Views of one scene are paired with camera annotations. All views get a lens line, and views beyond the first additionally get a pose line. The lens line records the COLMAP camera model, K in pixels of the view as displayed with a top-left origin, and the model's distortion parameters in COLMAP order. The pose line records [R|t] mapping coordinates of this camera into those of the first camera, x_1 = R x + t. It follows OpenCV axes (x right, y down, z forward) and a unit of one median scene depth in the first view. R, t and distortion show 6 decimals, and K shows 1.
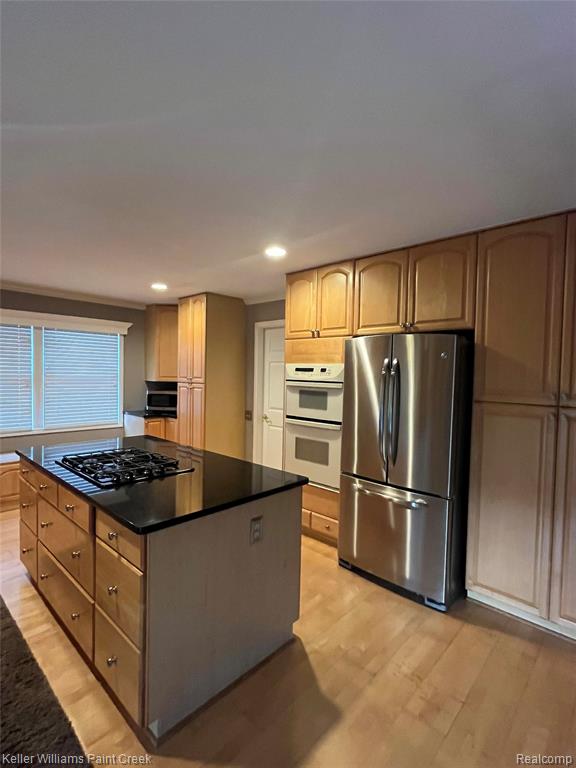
lens RADIAL K [[373.2, 0, 284.5], [0, 373.2, 384.2], [0, 0, 1]] dist [-0.005081, 0.000735]
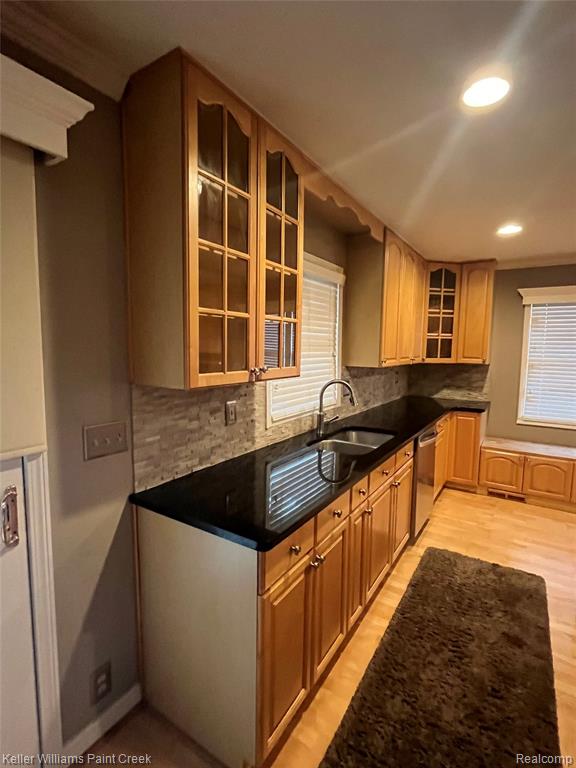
lens RADIAL K [[373.2, 0, 289.2], [0, 373.2, 384.2], [0, 0, 1]] dist [-0.005081, 0.000735]
pose [[0.181743, 0.081999, -0.979921, -0.028979], [-0.041713, 0.996263, 0.075630, -0.005947], [0.982461, 0.027130, 0.184484, 0.116423]]
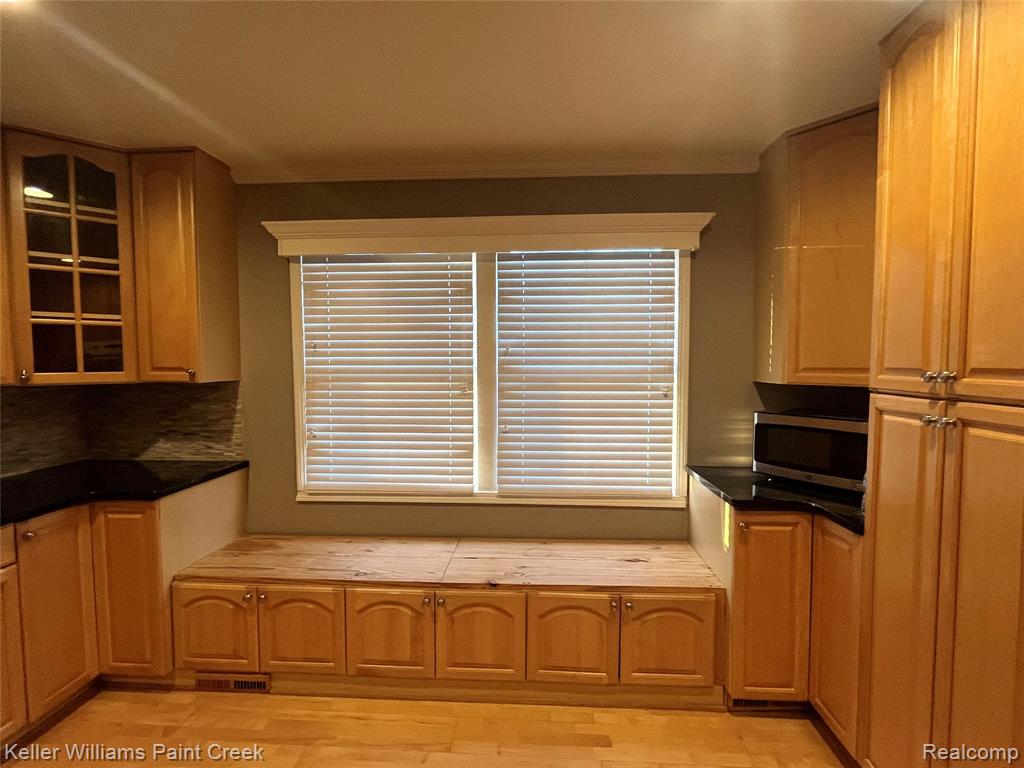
lens RADIAL K [[497.6, 0, 509.5], [0, 497.6, 388.7], [0, 0, 1]] dist [-0.005081, 0.000735]
pose [[0.632931, 0.021210, -0.773917, -0.196806], [-0.007722, 0.999748, 0.021084, -0.012945], [0.774169, -0.007369, 0.632935, 0.650429]]
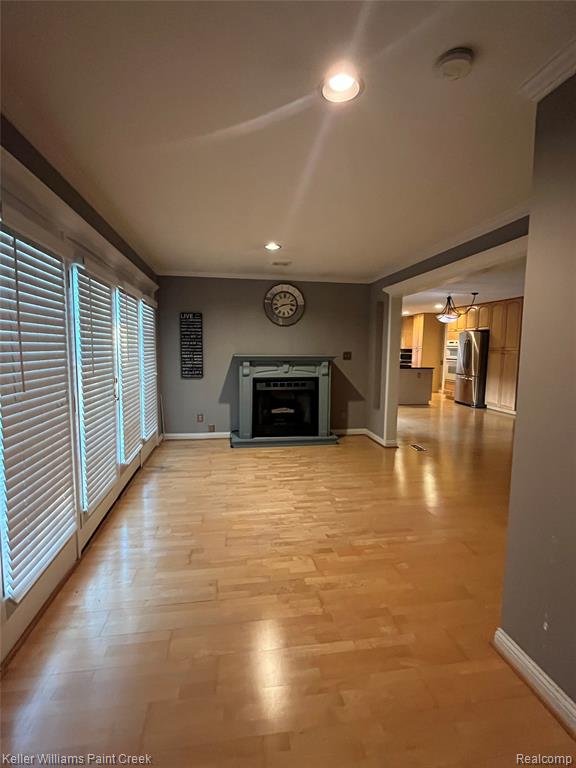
lens RADIAL K [[373.2, 0, 289.0], [0, 373.2, 386.7], [0, 0, 1]] dist [-0.005081, 0.000735]
pose [[0.791608, 0.054079, -0.608631, 0.610841], [-0.015237, 0.997513, 0.068815, 0.090948], [0.610839, -0.045201, 0.790464, -1.529256]]
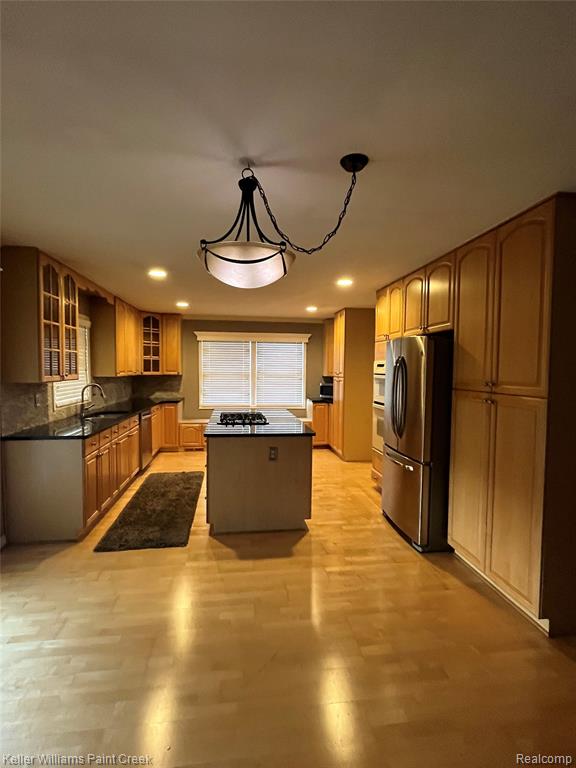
lens RADIAL K [[373.2, 0, 284.4], [0, 373.2, 382.5], [0, 0, 1]] dist [-0.005081, 0.000735]
pose [[0.776451, 0.011773, -0.630067, 0.440190], [-0.012756, 0.999914, 0.002965, 0.014851], [0.630048, 0.005734, 0.776535, -0.150056]]
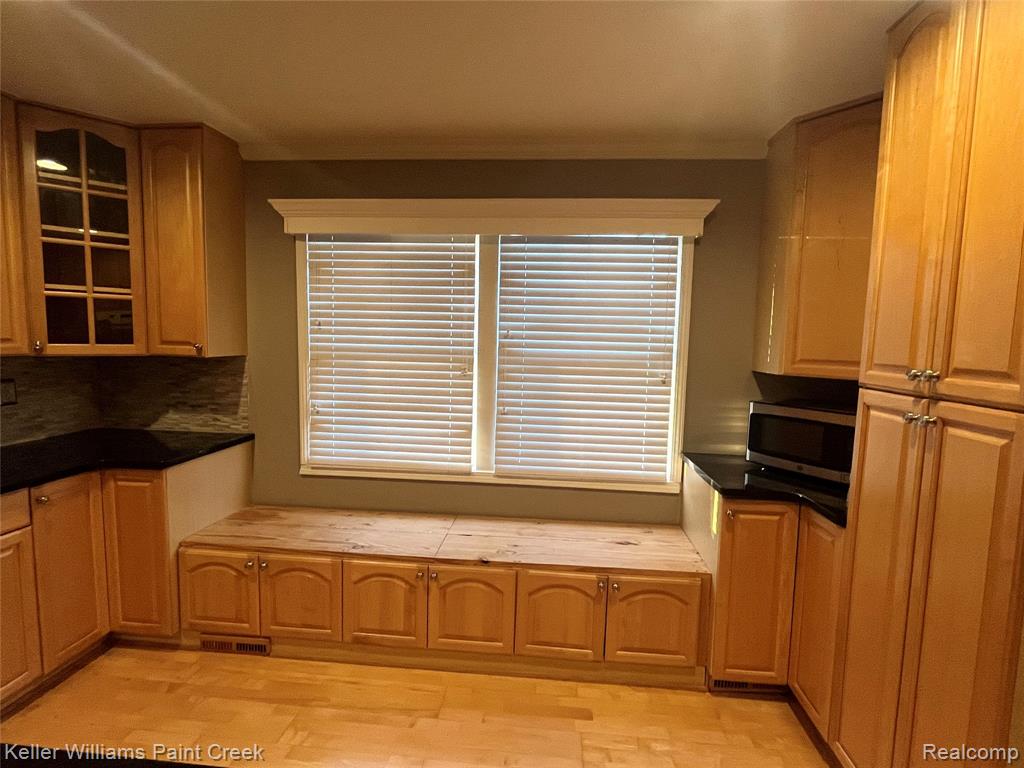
lens RADIAL K [[497.6, 0, 511.7], [0, 497.6, 385.0], [0, 0, 1]] dist [-0.005081, 0.000735]
pose [[0.614271, 0.067737, -0.786182, -0.181457], [-0.035204, 0.997669, 0.058452, -0.018481], [0.788309, -0.008229, 0.615224, 0.658391]]
